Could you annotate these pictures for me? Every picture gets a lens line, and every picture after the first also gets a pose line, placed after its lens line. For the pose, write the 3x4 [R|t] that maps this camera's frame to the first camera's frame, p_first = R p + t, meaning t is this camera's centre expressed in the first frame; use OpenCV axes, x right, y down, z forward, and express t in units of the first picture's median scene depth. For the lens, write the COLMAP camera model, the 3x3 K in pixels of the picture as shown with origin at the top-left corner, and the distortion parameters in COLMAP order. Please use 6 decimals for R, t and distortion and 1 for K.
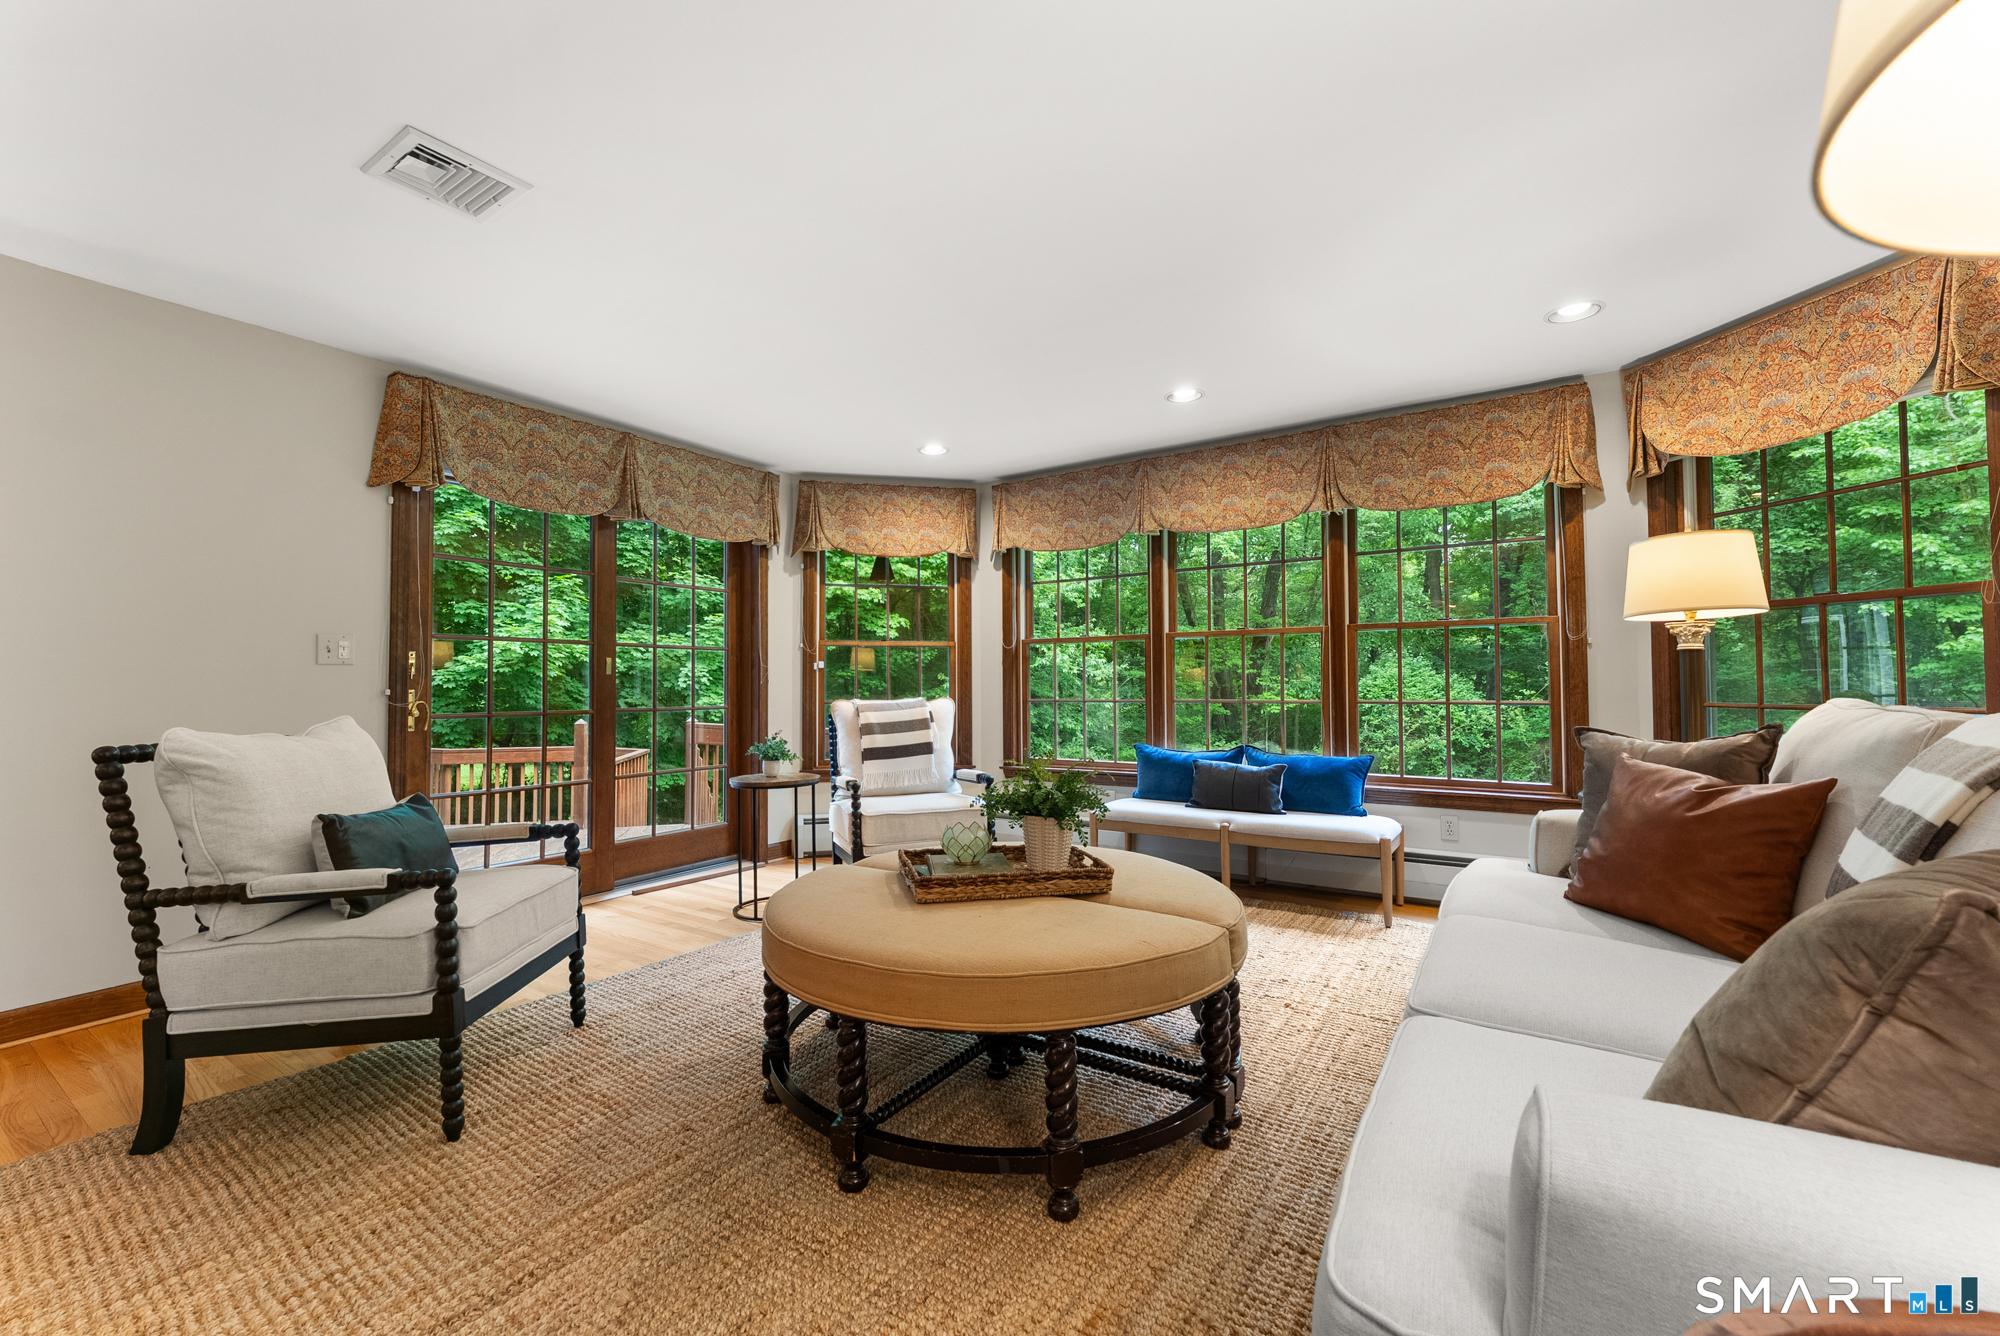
lens RADIAL K [[820.1, 0, 985.1], [0, 820.1, 658.7], [0, 0, 1]] dist [-0.000018, 0.000180]
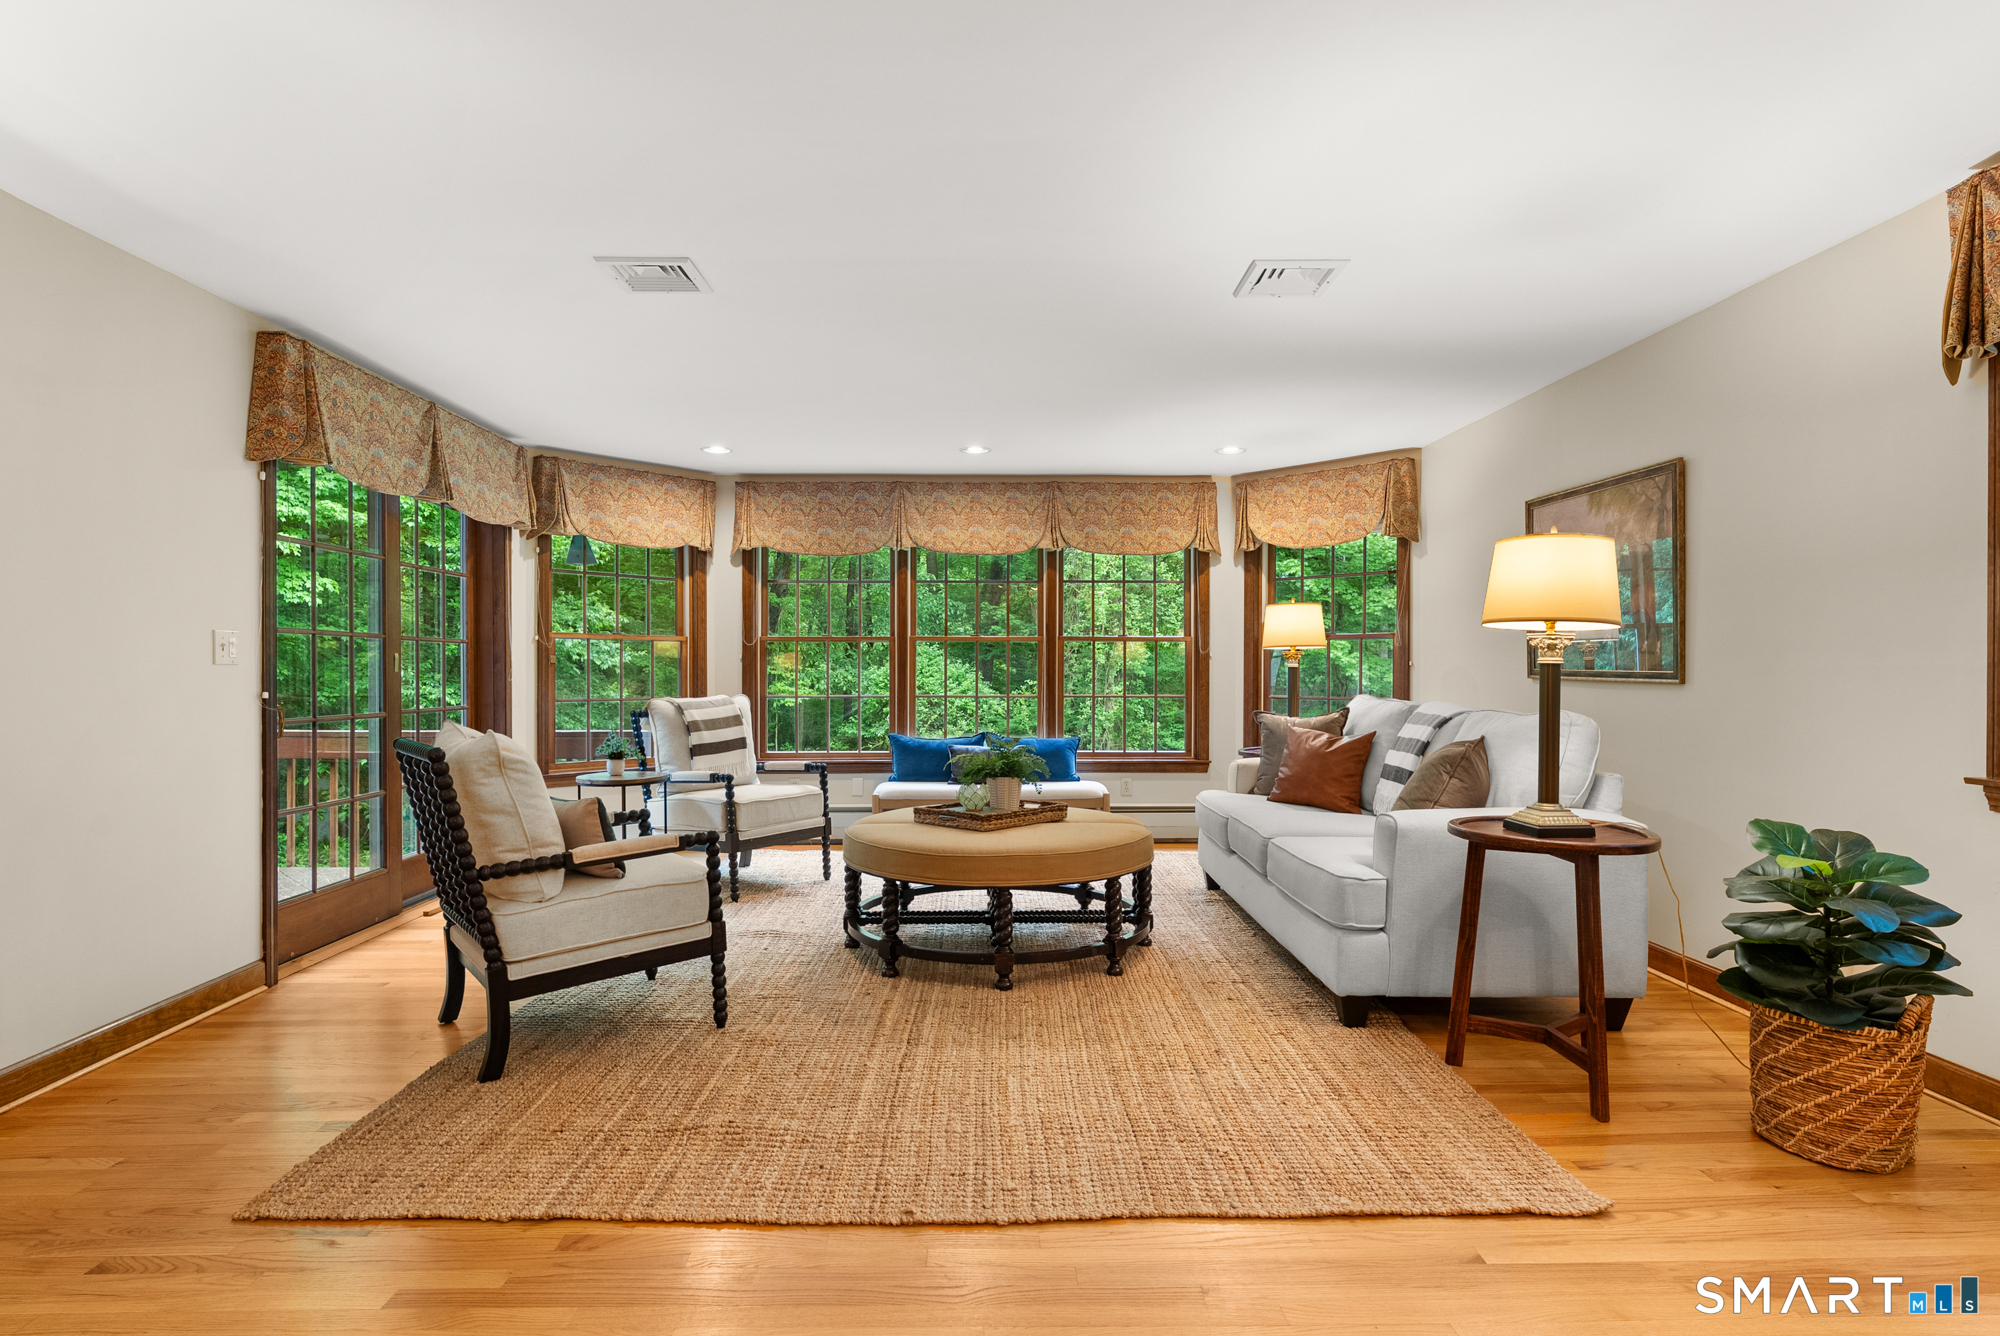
lens RADIAL K [[1057.9, 0, 1008.6], [0, 1057.9, 672.2], [0, 0, 1]] dist [-0.001124, 0.001859]
pose [[0.815513, 0.005599, 0.578712, -0.606105], [-0.025030, 0.999359, 0.025604, -0.027145], [-0.578198, -0.035365, 0.815130, -0.323158]]
